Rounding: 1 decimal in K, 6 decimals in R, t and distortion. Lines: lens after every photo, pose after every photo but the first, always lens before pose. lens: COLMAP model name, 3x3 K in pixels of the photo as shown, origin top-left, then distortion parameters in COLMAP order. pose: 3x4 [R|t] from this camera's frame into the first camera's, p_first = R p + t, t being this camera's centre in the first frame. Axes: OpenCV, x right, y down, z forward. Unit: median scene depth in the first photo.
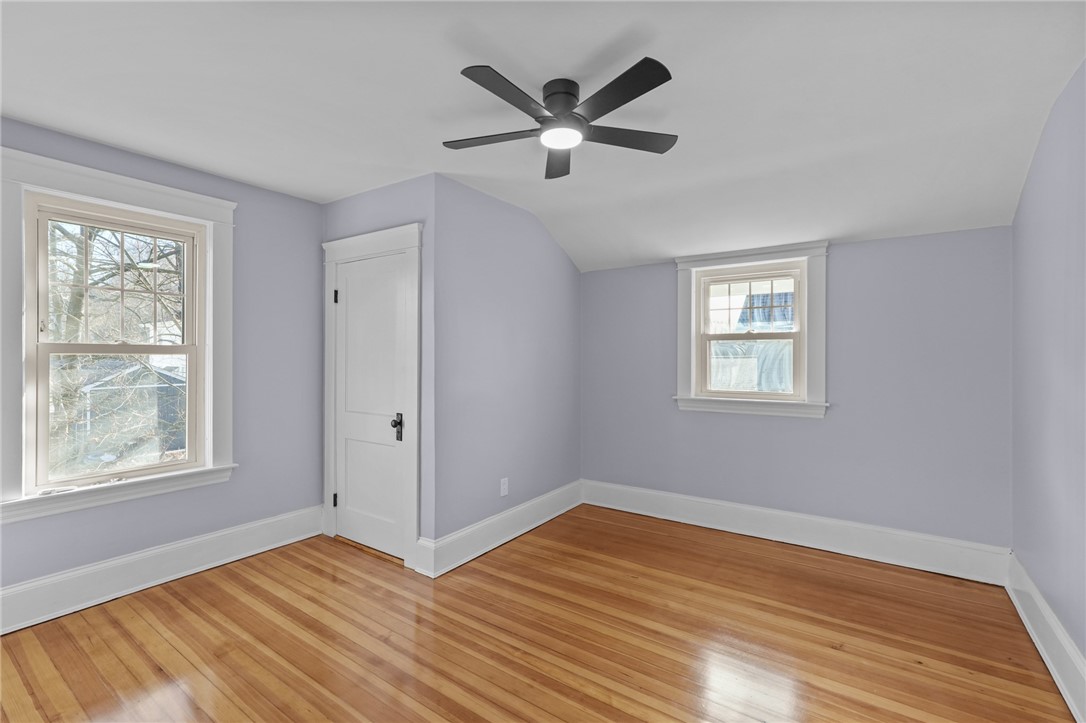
lens RADIAL K [[499.2, 0, 534.6], [0, 499.2, 357.0], [0, 0, 1]] dist [0.014743, 0.004427]
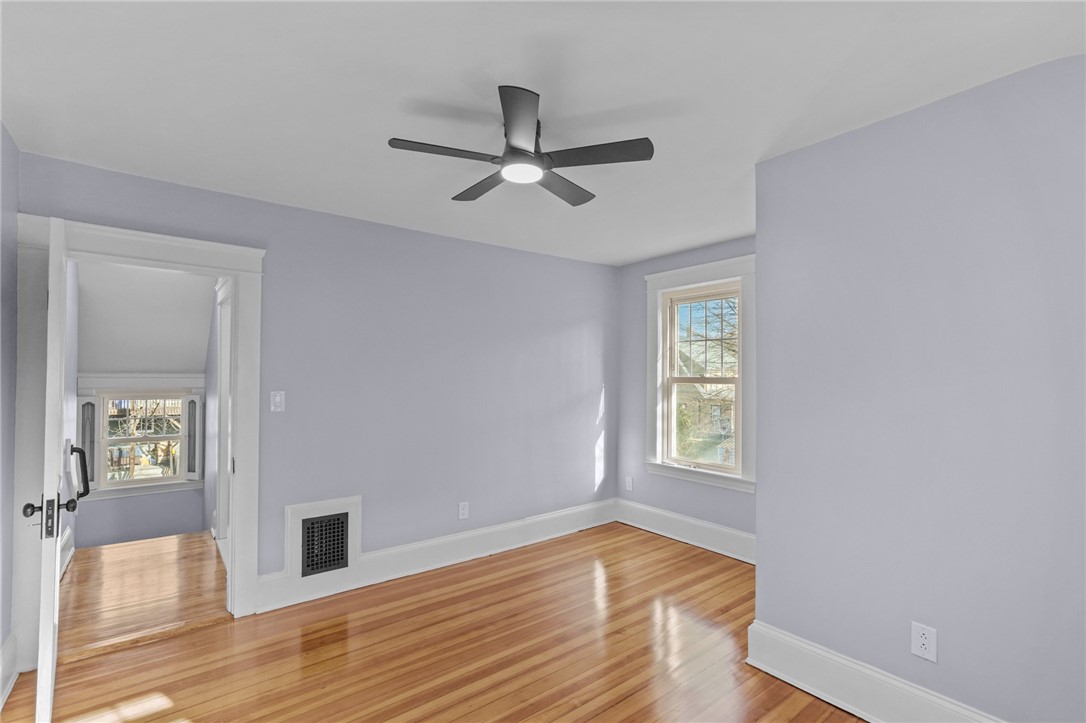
lens RADIAL K [[499.2, 0, 537.1], [0, 499.2, 370.0], [0, 0, 1]] dist [0.014743, 0.004427]
pose [[-0.293833, -0.015625, -0.955729, 0.758544], [-0.010419, 0.999859, -0.013143, -0.022050], [0.955800, 0.006095, -0.293955, 1.004826]]
